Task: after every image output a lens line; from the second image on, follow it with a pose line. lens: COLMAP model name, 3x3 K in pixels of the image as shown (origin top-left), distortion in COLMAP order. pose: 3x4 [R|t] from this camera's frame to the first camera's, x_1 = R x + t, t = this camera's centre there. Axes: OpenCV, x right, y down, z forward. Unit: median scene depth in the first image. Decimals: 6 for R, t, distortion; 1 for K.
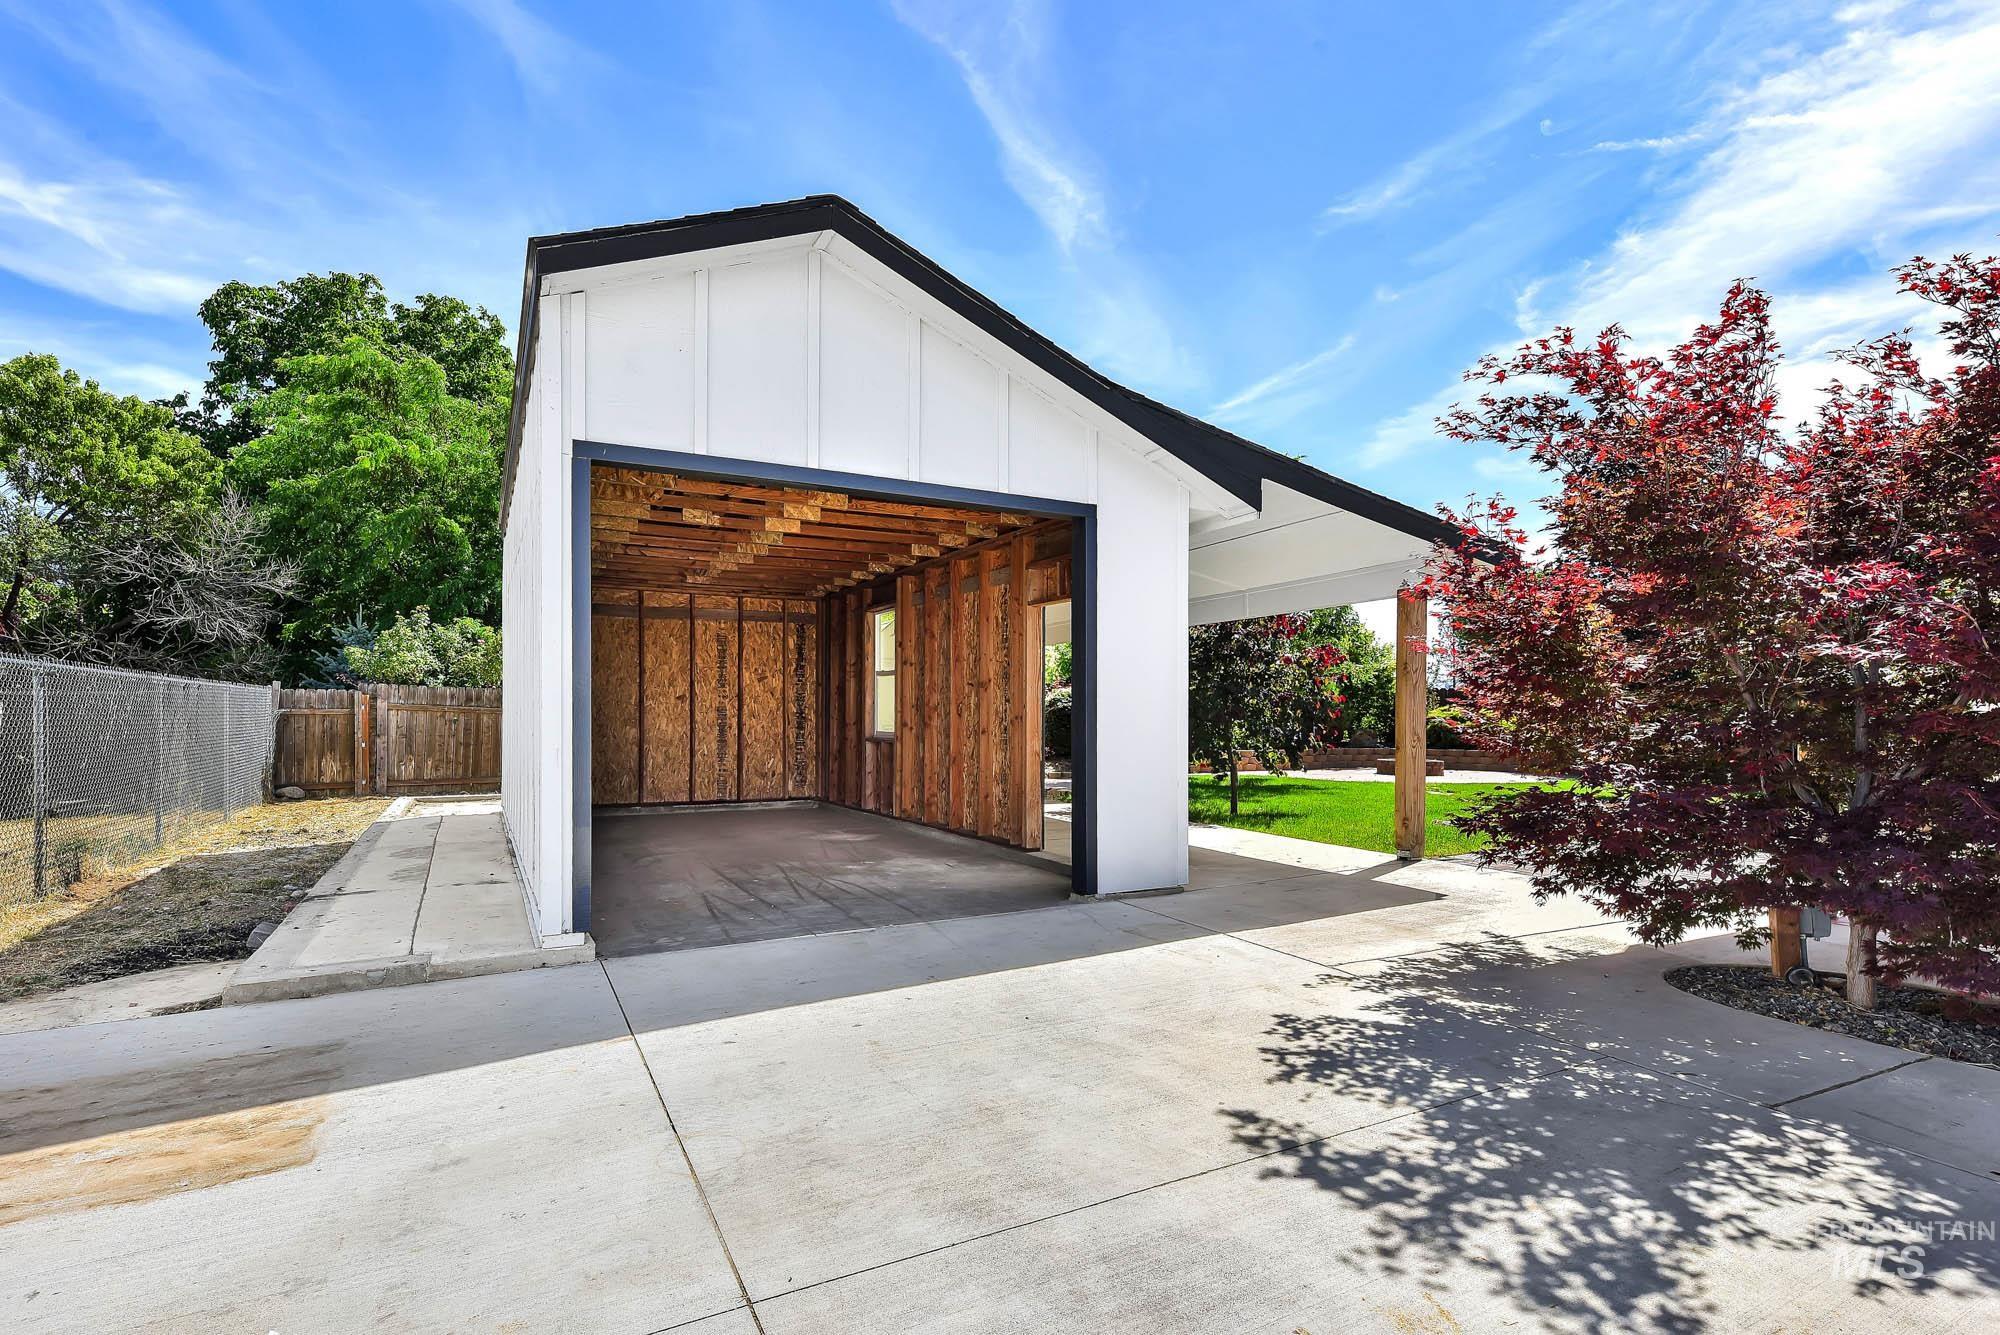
lens RADIAL K [[900.0, 0, 994.4], [0, 900.0, 712.7], [0, 0, 1]] dist [-0.000826, -0.001943]
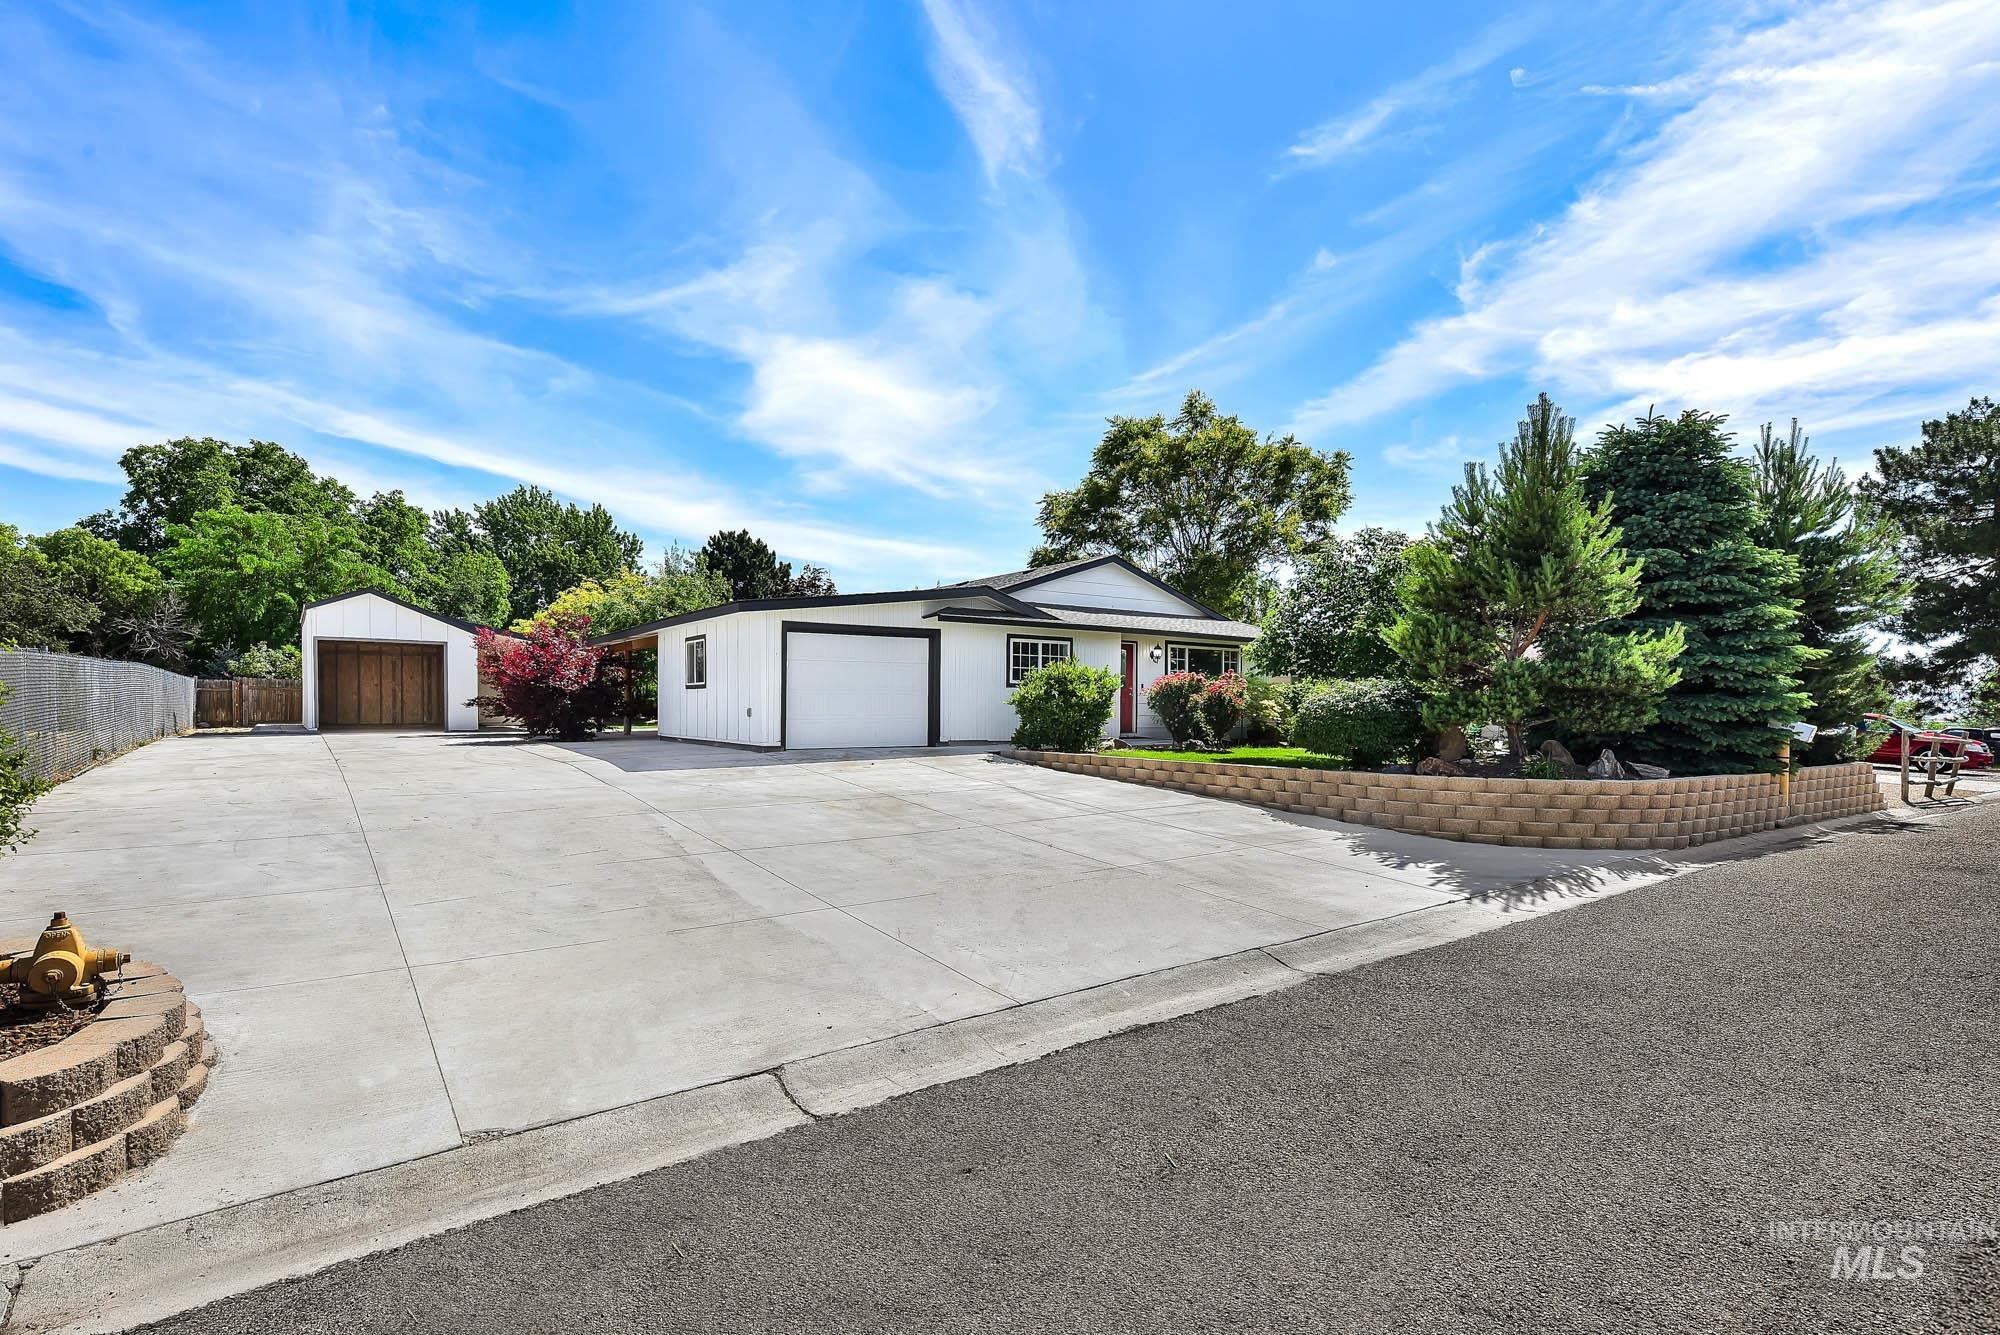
lens RADIAL K [[900.0, 0, 962.8], [0, 900.0, 714.6], [0, 0, 1]] dist [-0.000826, -0.001943]
pose [[0.992061, 0.006234, 0.125599, 0.787764], [-0.007739, 0.999904, 0.011498, 0.020731], [-0.125516, -0.012379, 0.992014, -1.406721]]
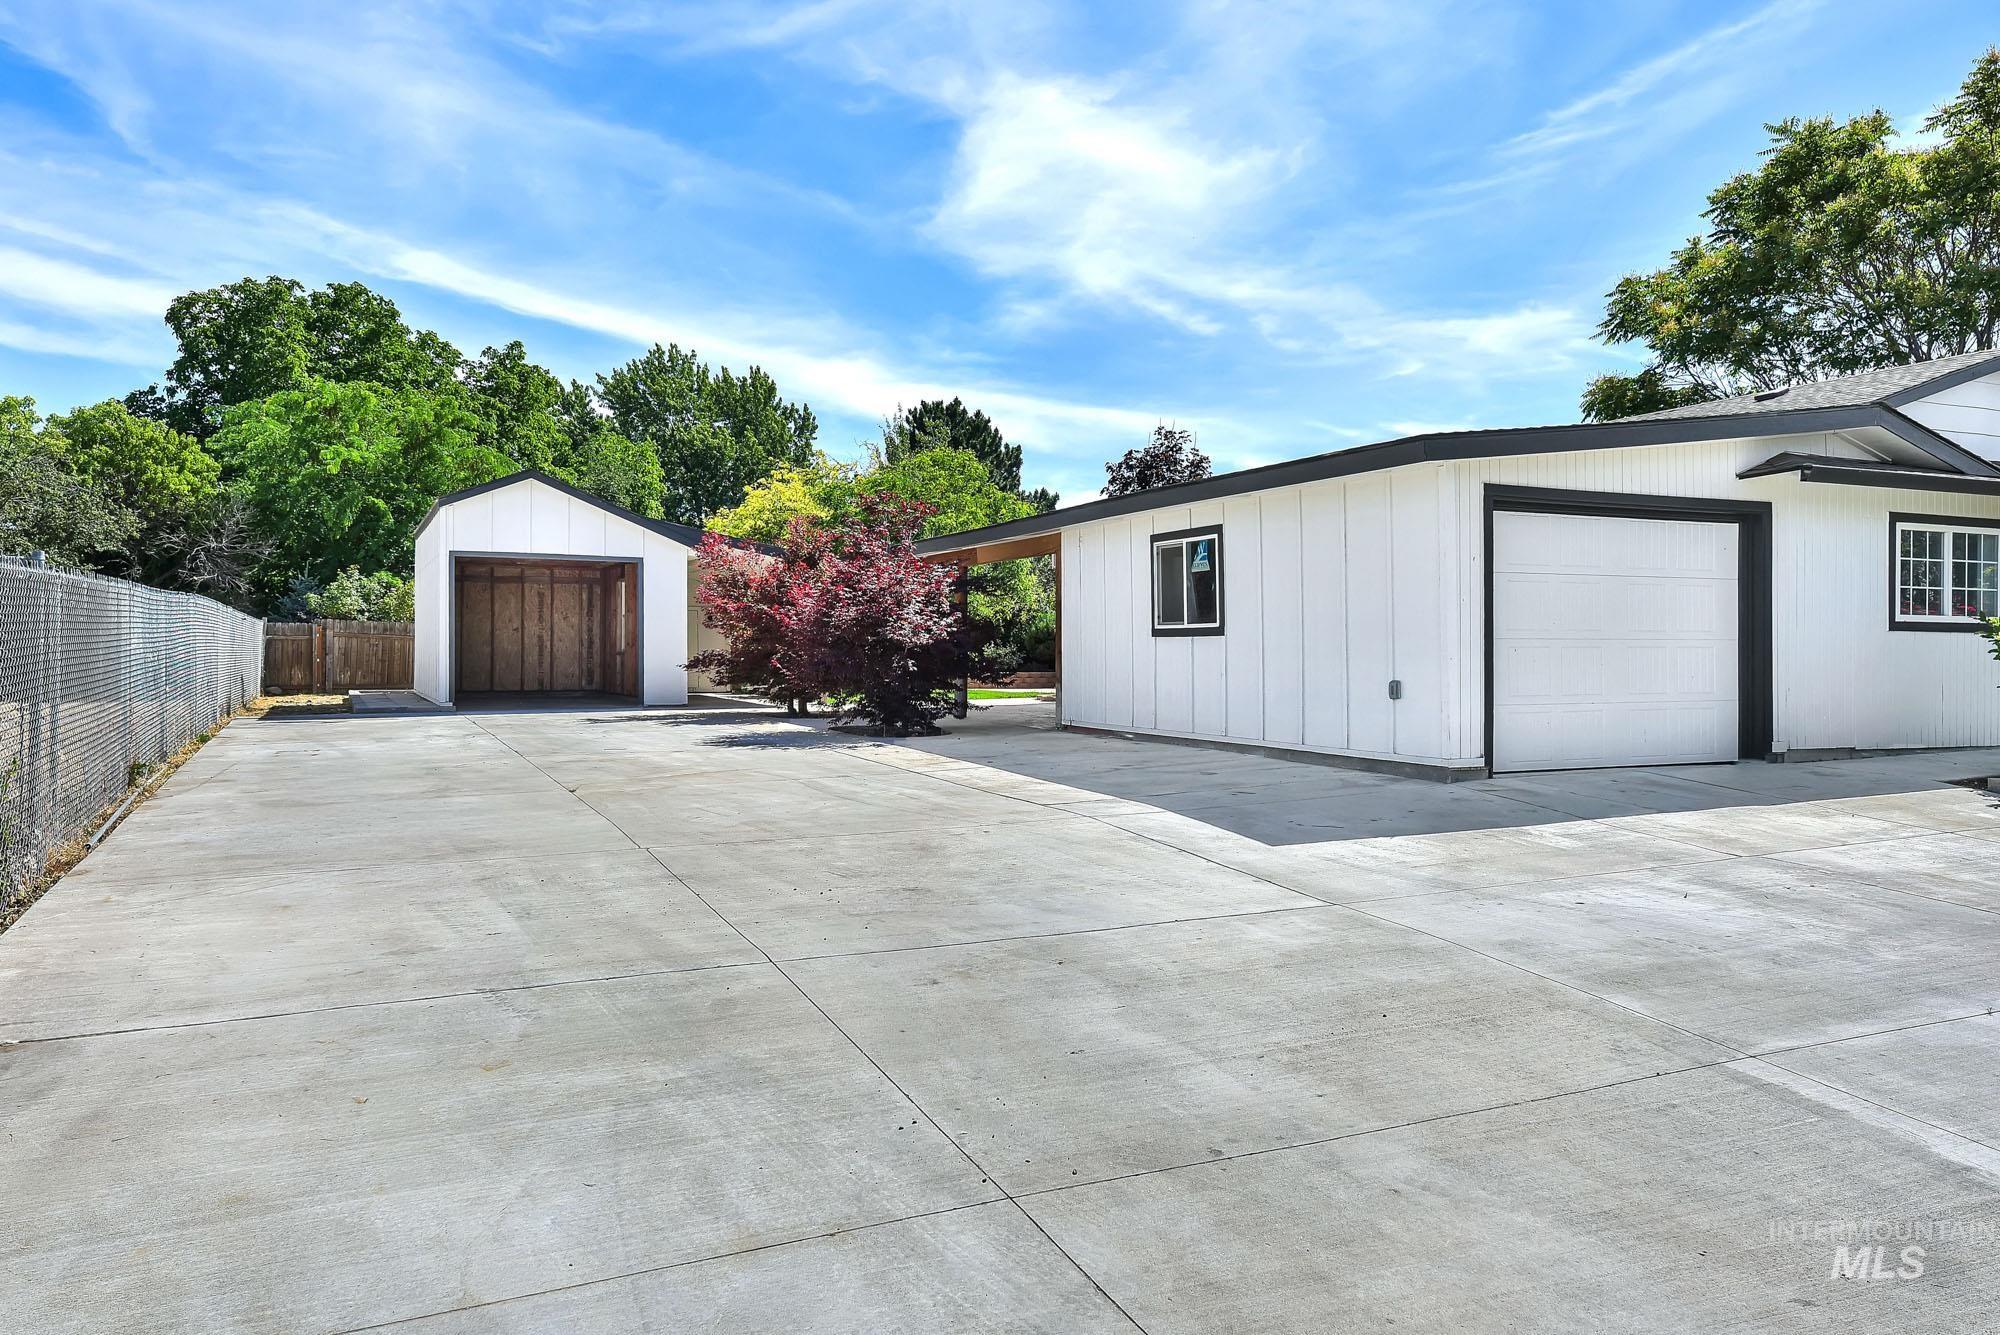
lens RADIAL K [[1254.6, 0, 992.5], [0, 1254.6, 663.1], [0, 0, 1]] dist [-0.020409, 0.009406]
pose [[0.999166, 0.004401, -0.040606, 0.491105], [-0.003889, 0.999912, 0.012673, 0.010131], [0.040658, -0.012504, 0.999095, -1.005530]]
